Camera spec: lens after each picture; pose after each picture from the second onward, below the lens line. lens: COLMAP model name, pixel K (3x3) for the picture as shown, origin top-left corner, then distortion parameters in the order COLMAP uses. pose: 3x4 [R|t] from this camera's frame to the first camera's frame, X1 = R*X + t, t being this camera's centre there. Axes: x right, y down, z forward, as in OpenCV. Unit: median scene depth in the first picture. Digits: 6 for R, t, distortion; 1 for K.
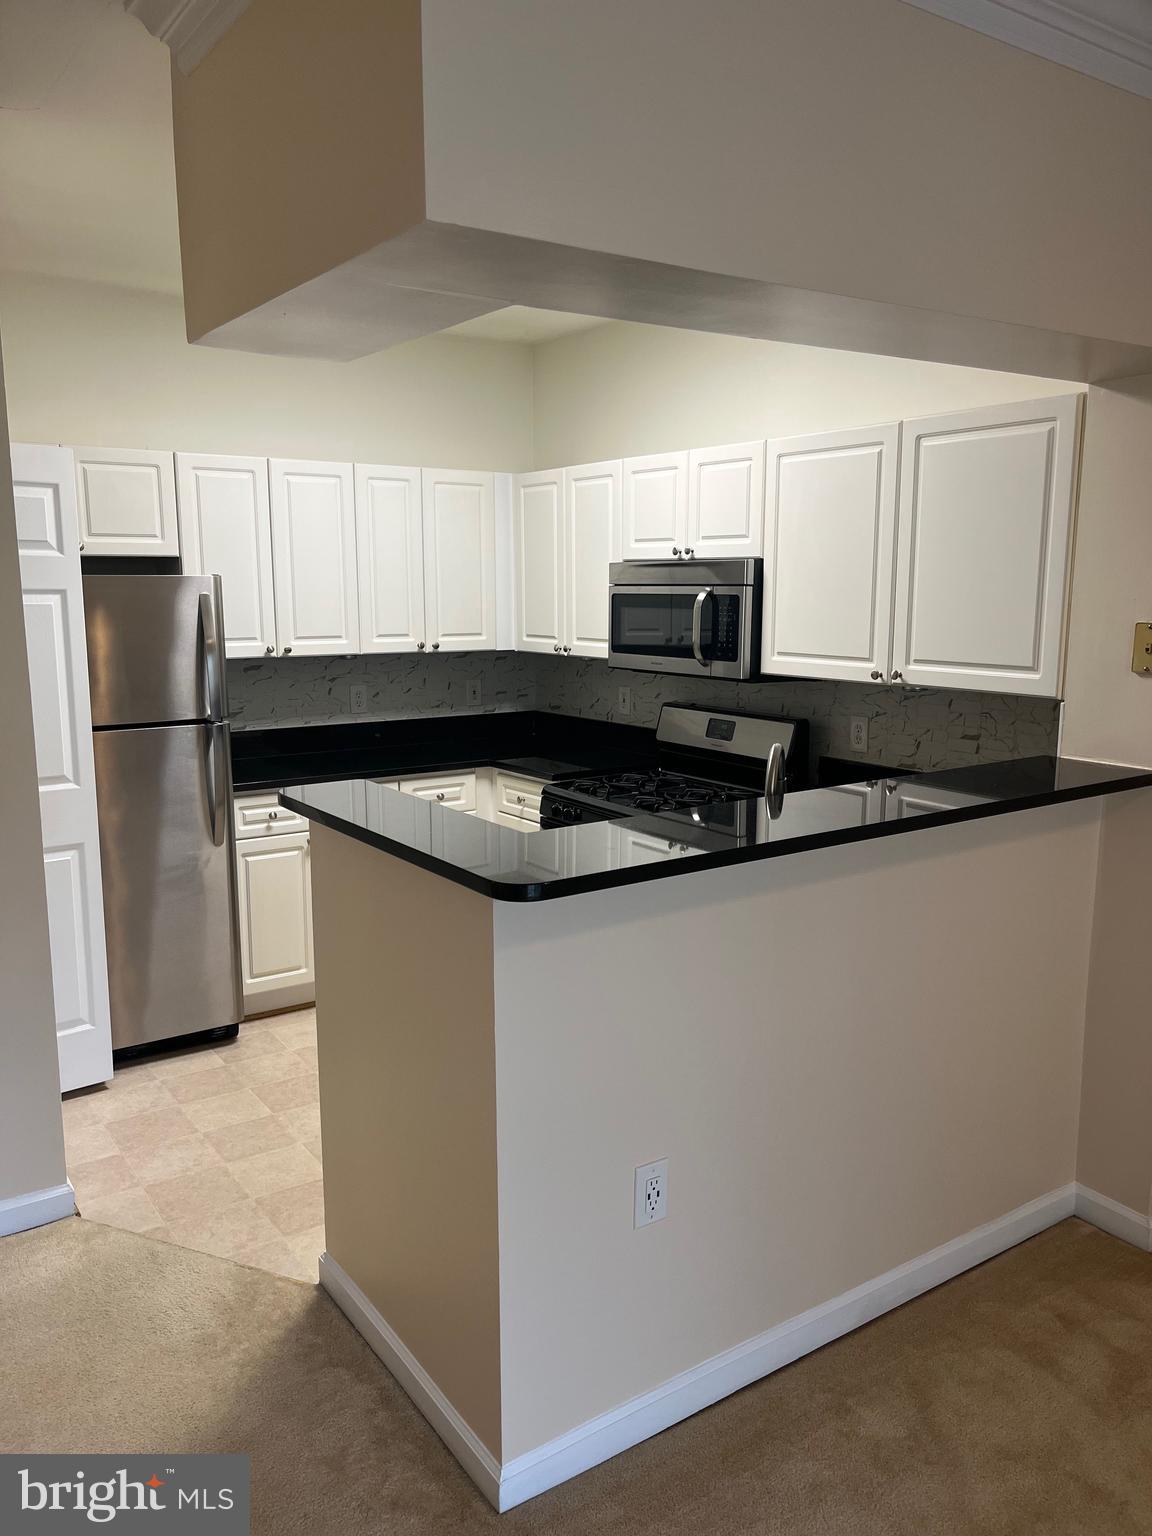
lens RADIAL K [[1168.8, 0, 557.9], [0, 1168.8, 783.1], [0, 0, 1]] dist [0.000225, -0.000869]
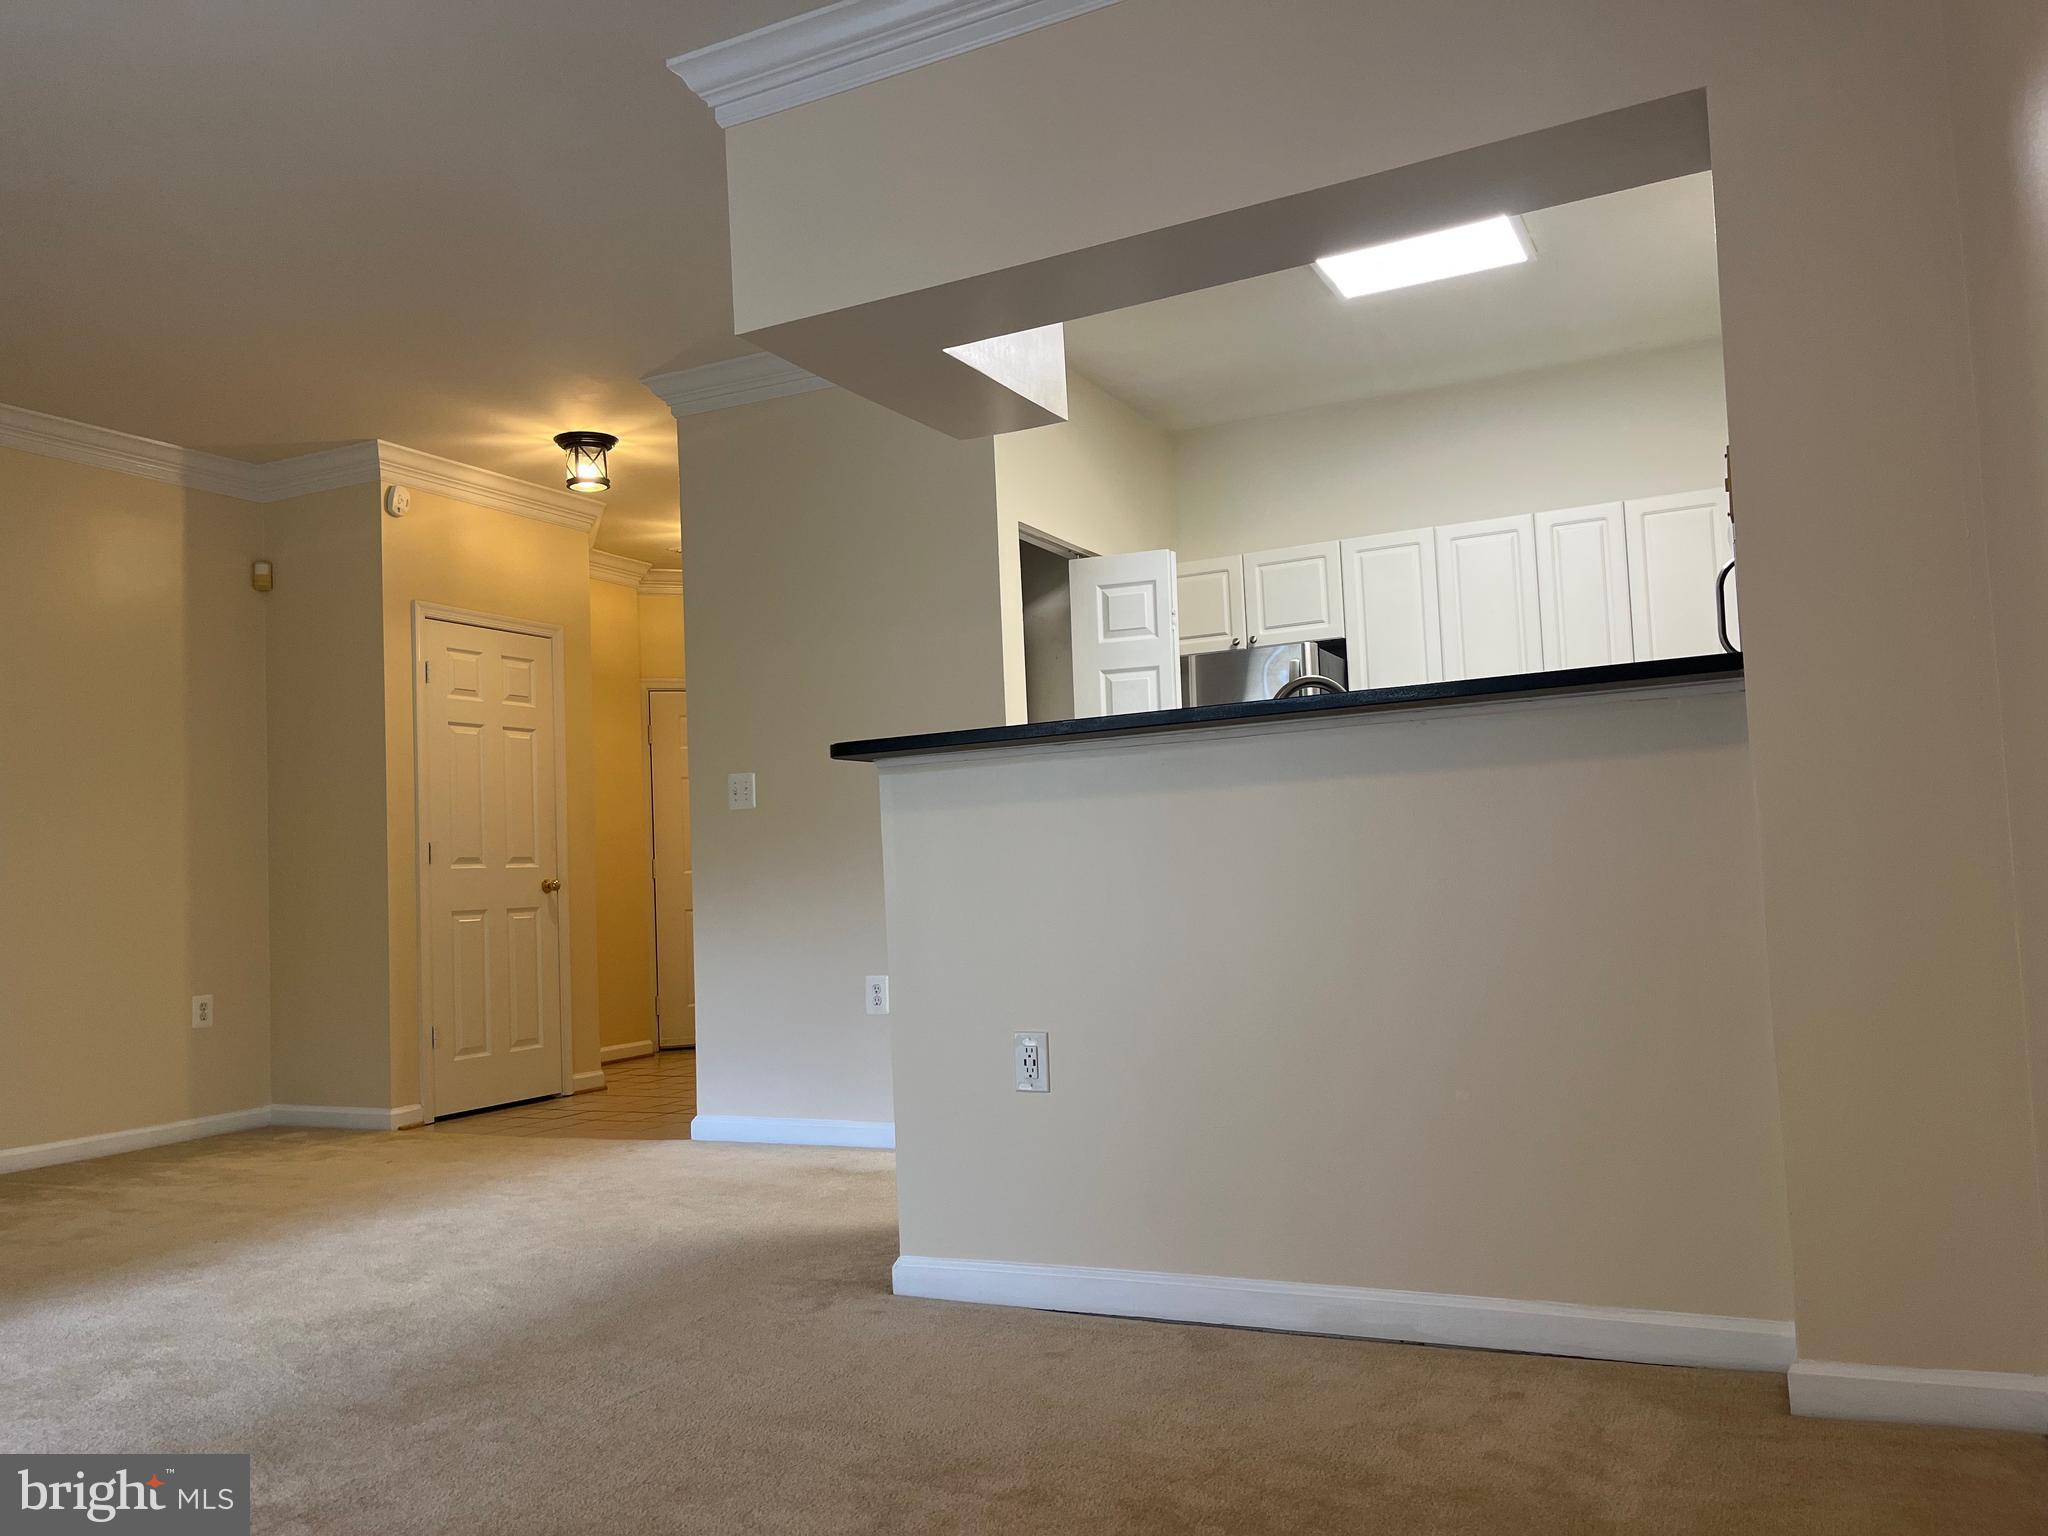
lens RADIAL K [[1564.7, 0, 1028.1], [0, 1564.7, 762.6], [0, 0, 1]] dist [0.069651, -0.075889]
pose [[0.491805, -0.087911, -0.866256, 0.680651], [-0.105271, 0.981588, -0.159382, 0.152264], [0.864318, 0.169577, 0.473495, 0.121841]]
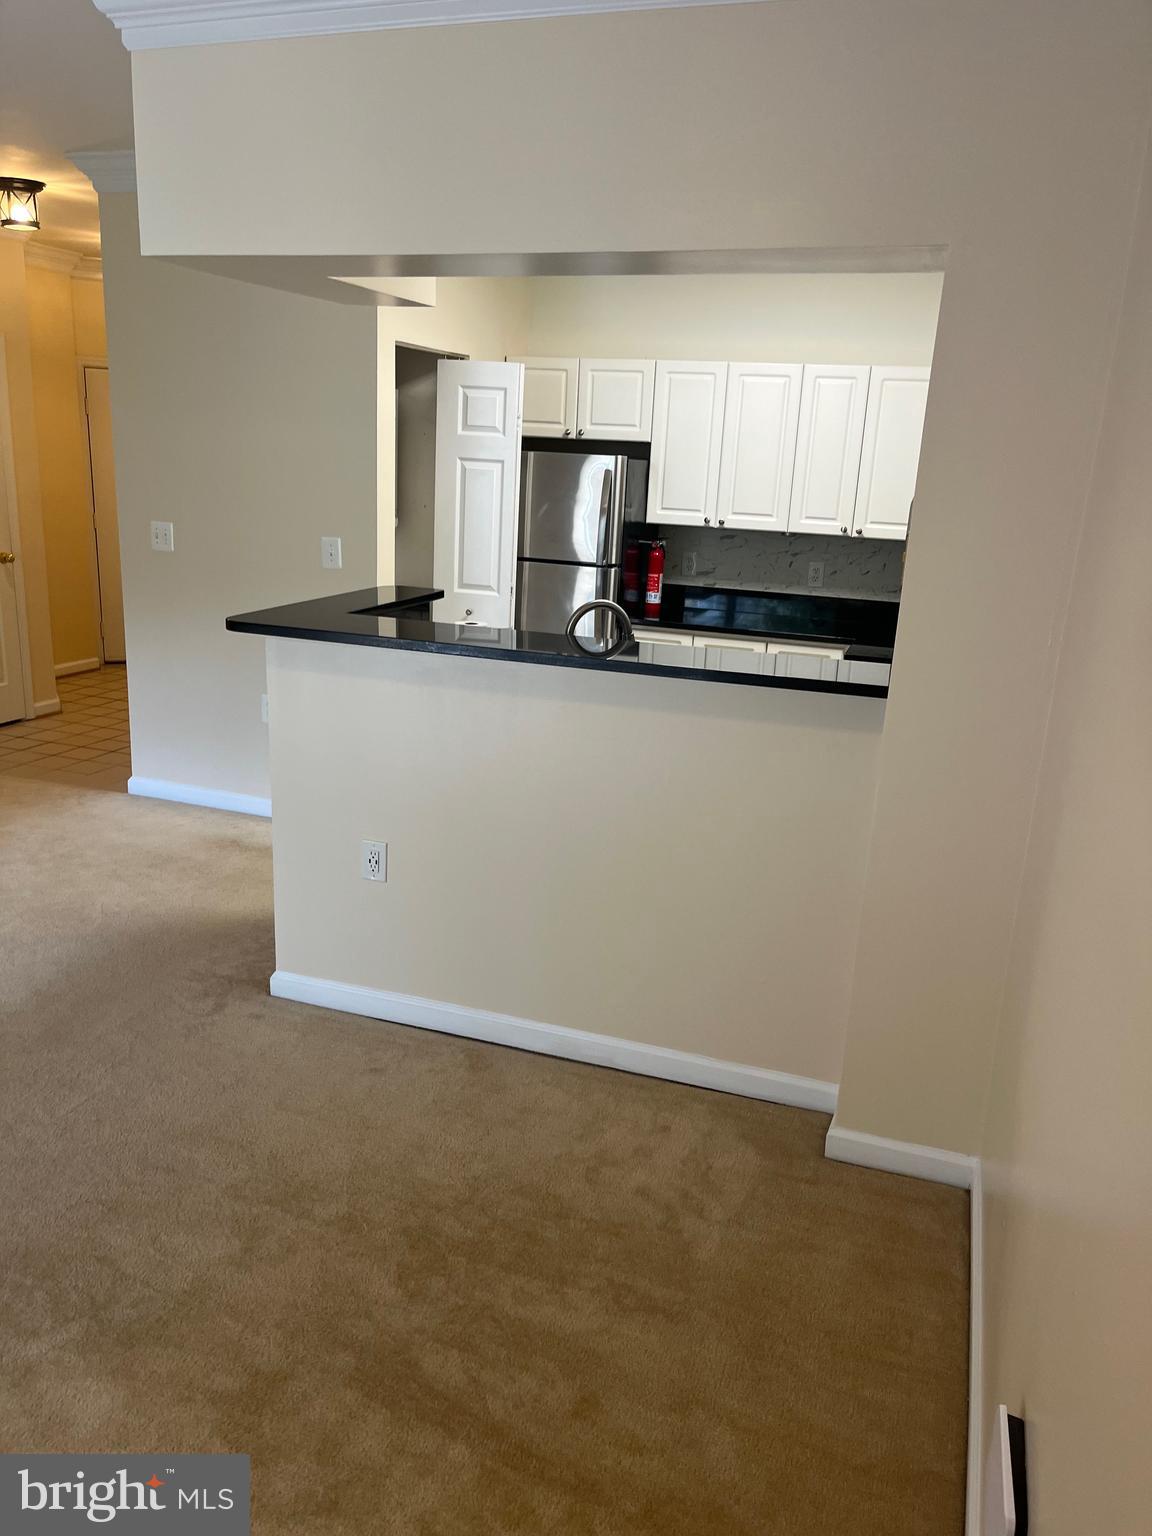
lens RADIAL K [[1176.1, 0, 576.0], [0, 1176.1, 768.0], [0, 0, 1]] dist [0.077581, -0.110253]
pose [[0.601762, 0.238475, -0.762241, 0.688959], [-0.182795, 0.970173, 0.159218, -0.032412], [0.777475, 0.043523, 0.627406, 0.108954]]
